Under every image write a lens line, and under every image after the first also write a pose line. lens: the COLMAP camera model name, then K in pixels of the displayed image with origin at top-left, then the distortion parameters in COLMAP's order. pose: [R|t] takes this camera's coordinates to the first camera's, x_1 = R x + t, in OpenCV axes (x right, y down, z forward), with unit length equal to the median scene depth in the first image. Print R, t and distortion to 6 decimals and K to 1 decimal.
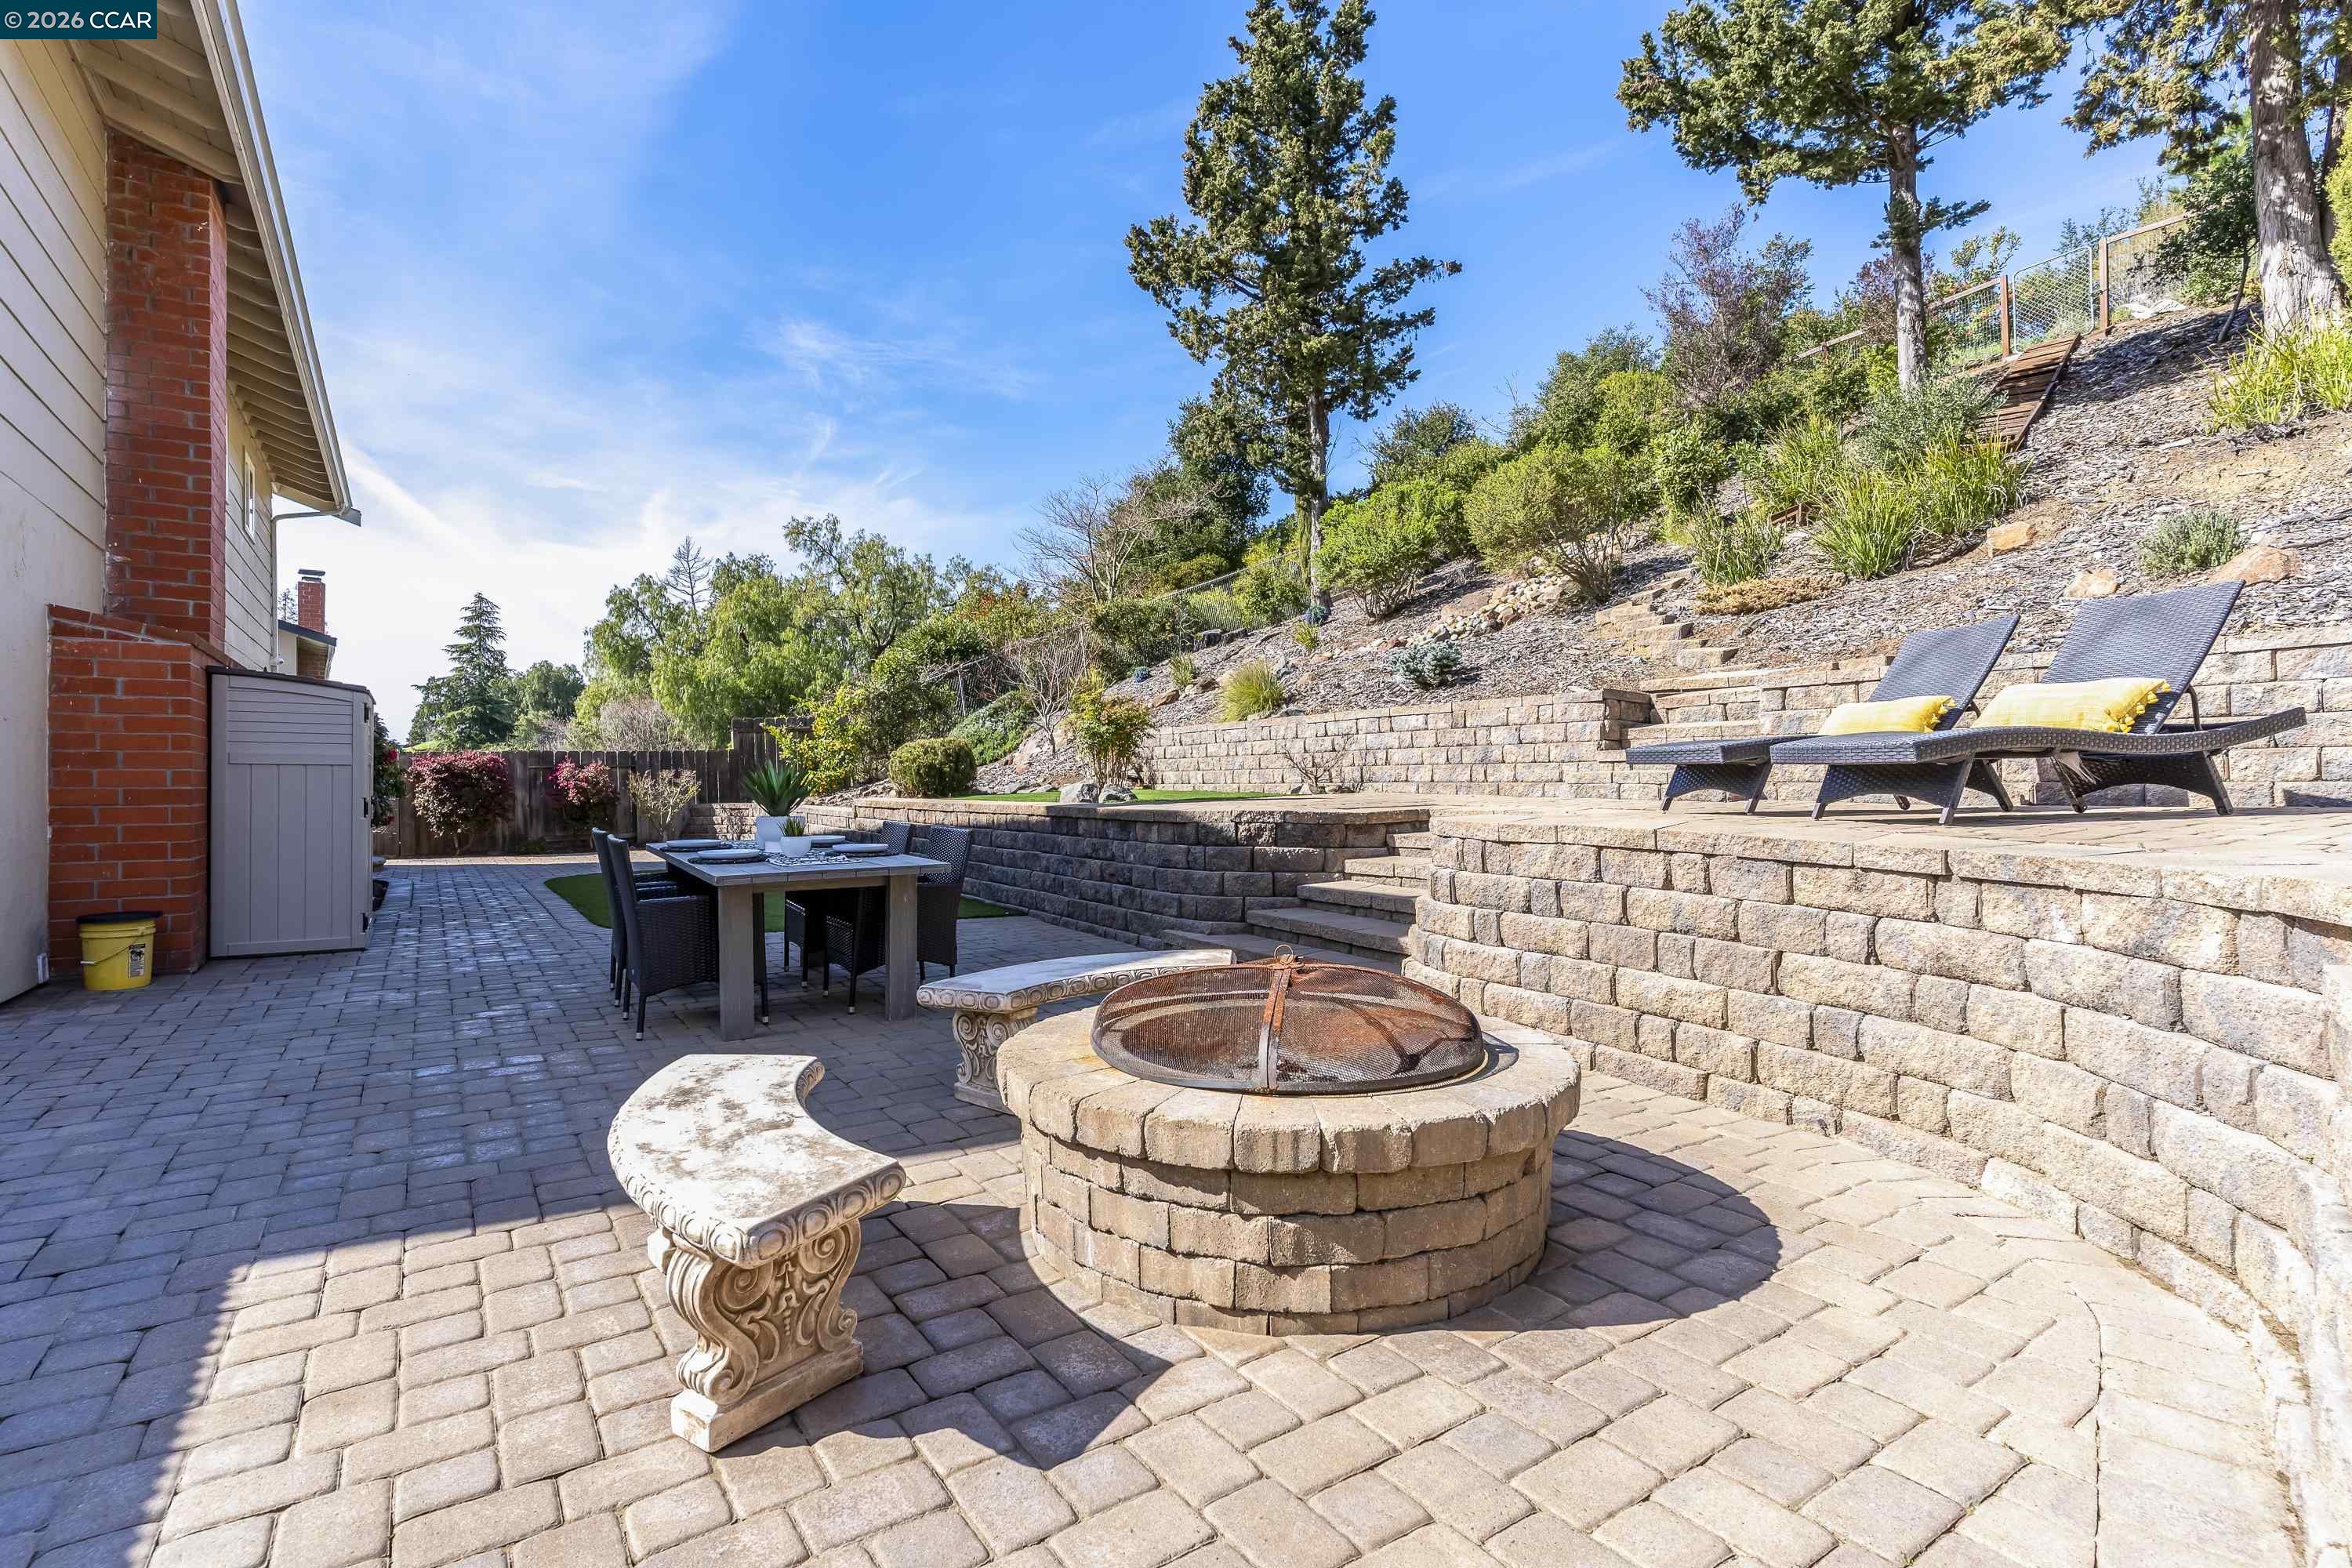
lens RADIAL K [[1131.4, 0, 1174.5], [0, 1131.4, 794.0], [0, 0, 1]] dist [-0.000425, 0.000181]
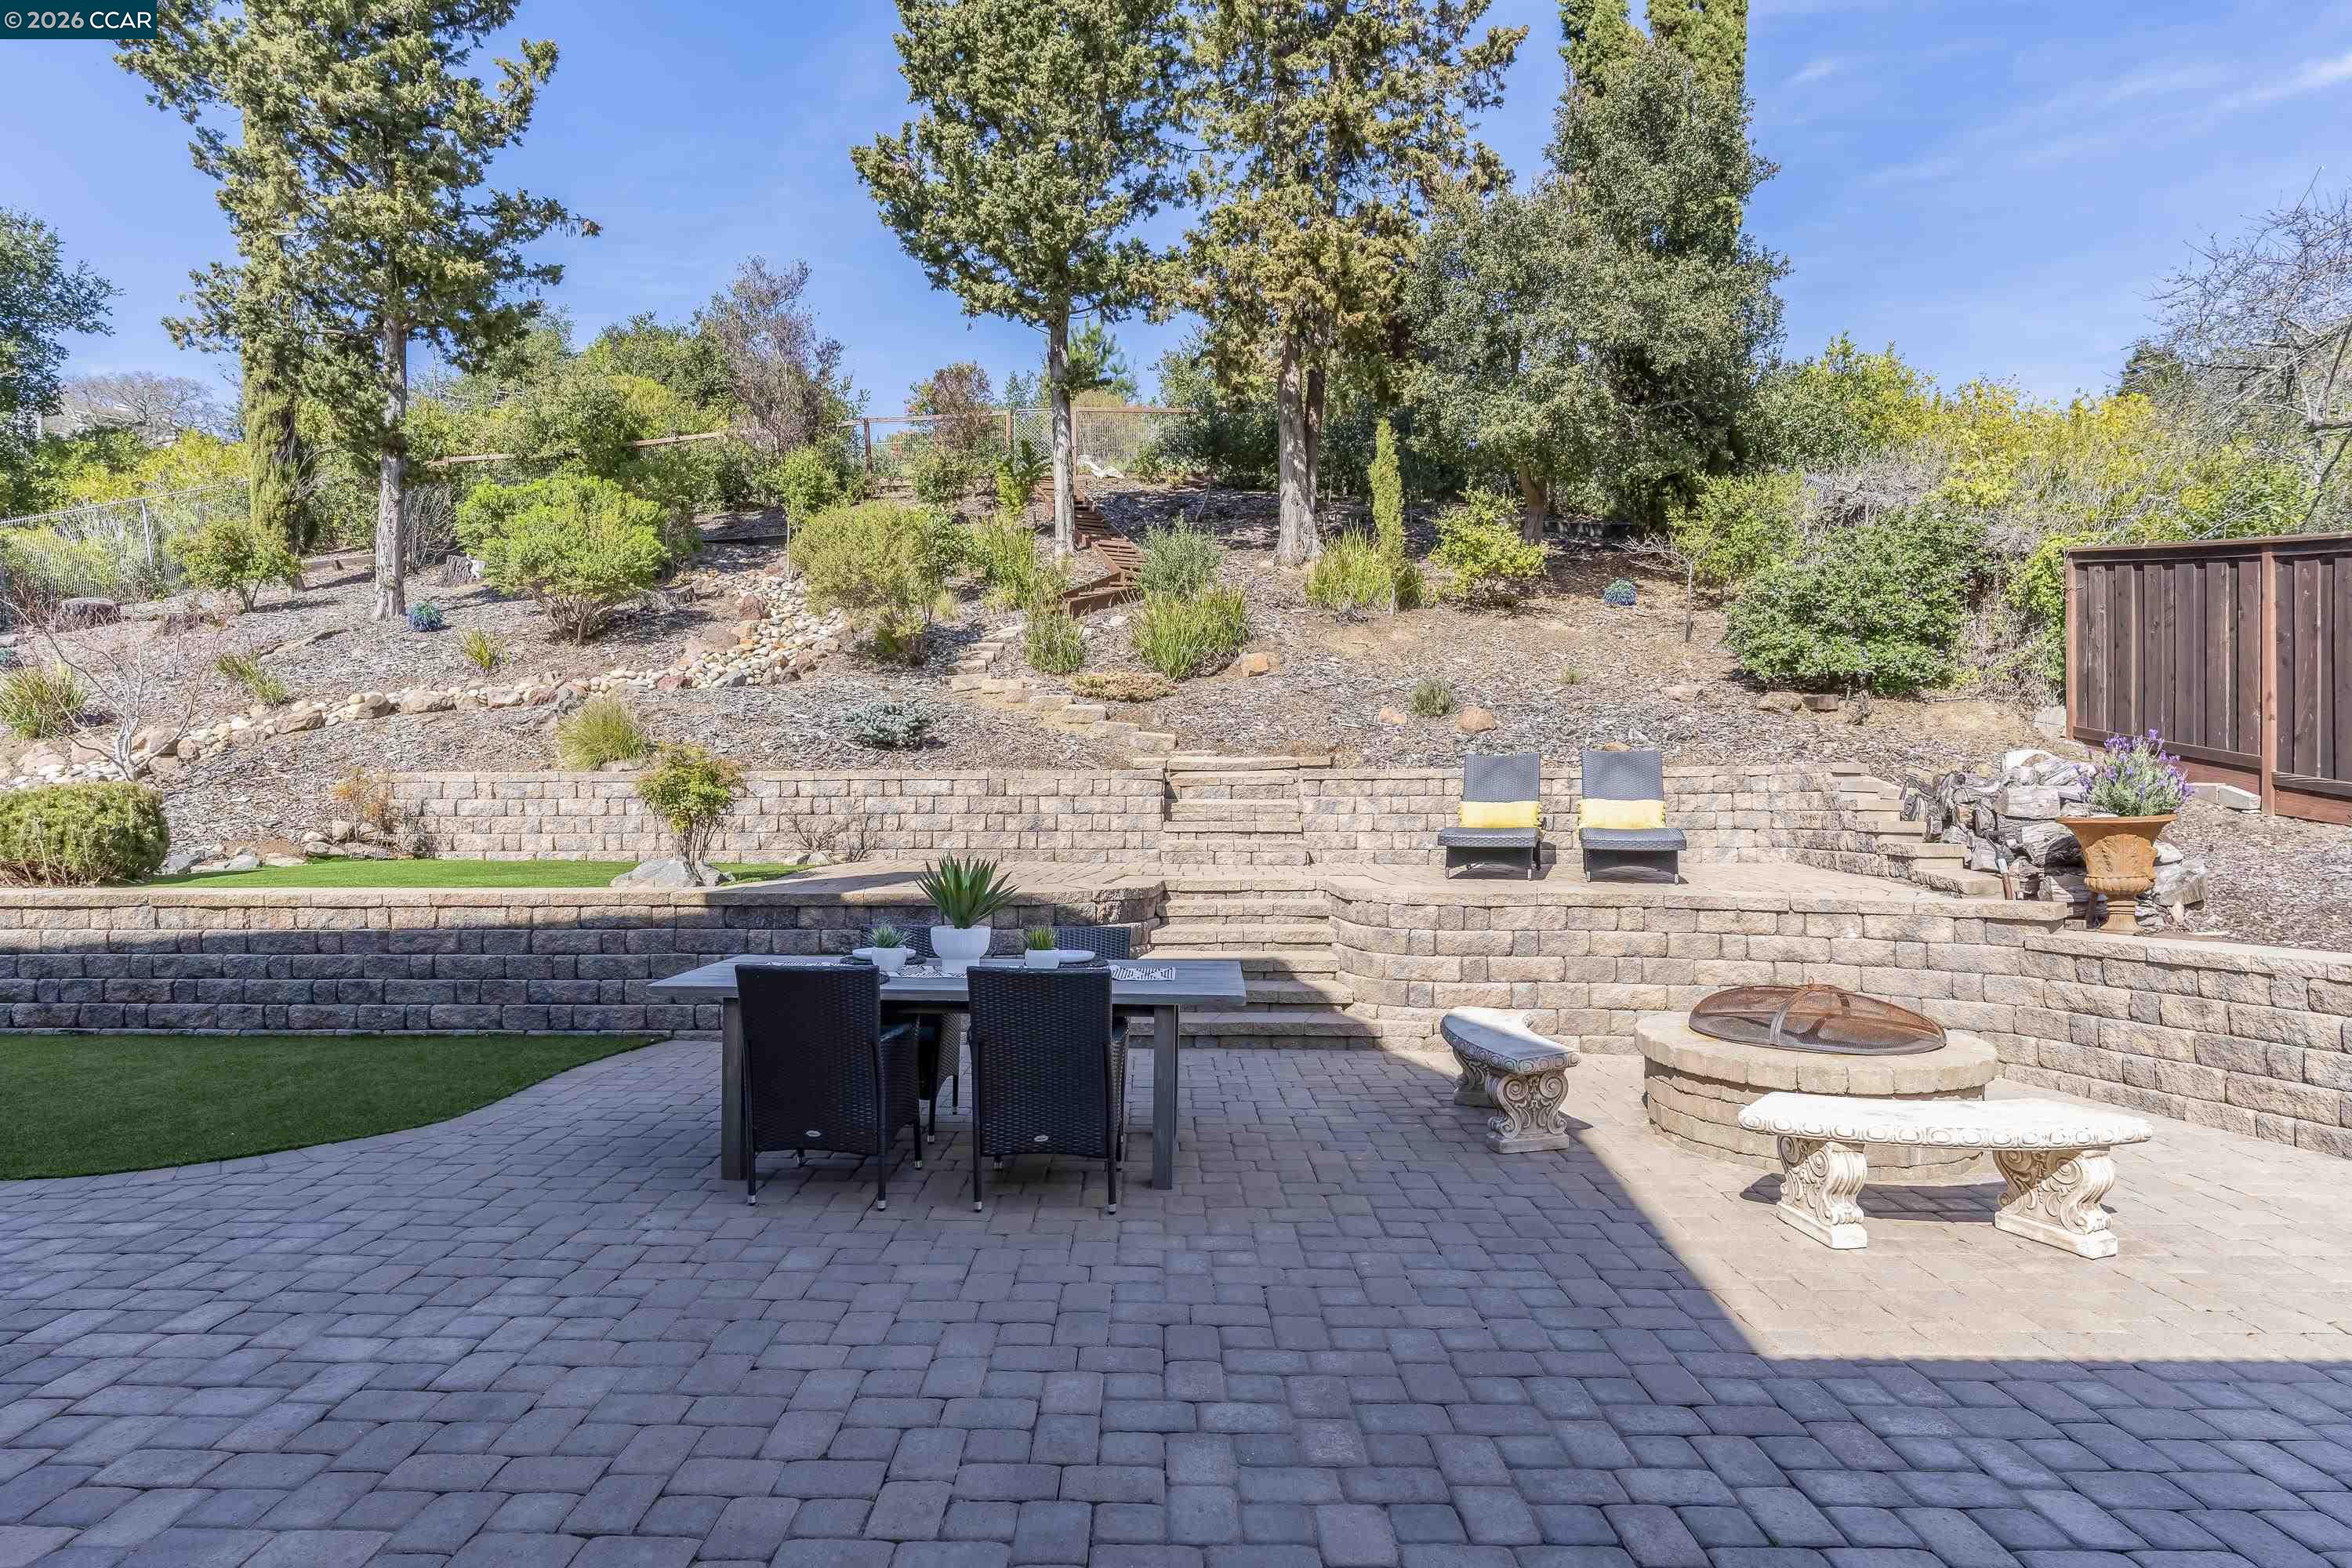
lens RADIAL K [[1291.4, 0, 1173.8], [0, 1291.4, 783.1], [0, 0, 1]] dist [-0.003644, 0.000428]
pose [[0.535619, 0.021057, 0.844197, -0.615667], [0.007985, 0.999518, -0.029998, -0.031854], [-0.844422, 0.022809, 0.535192, 0.228887]]
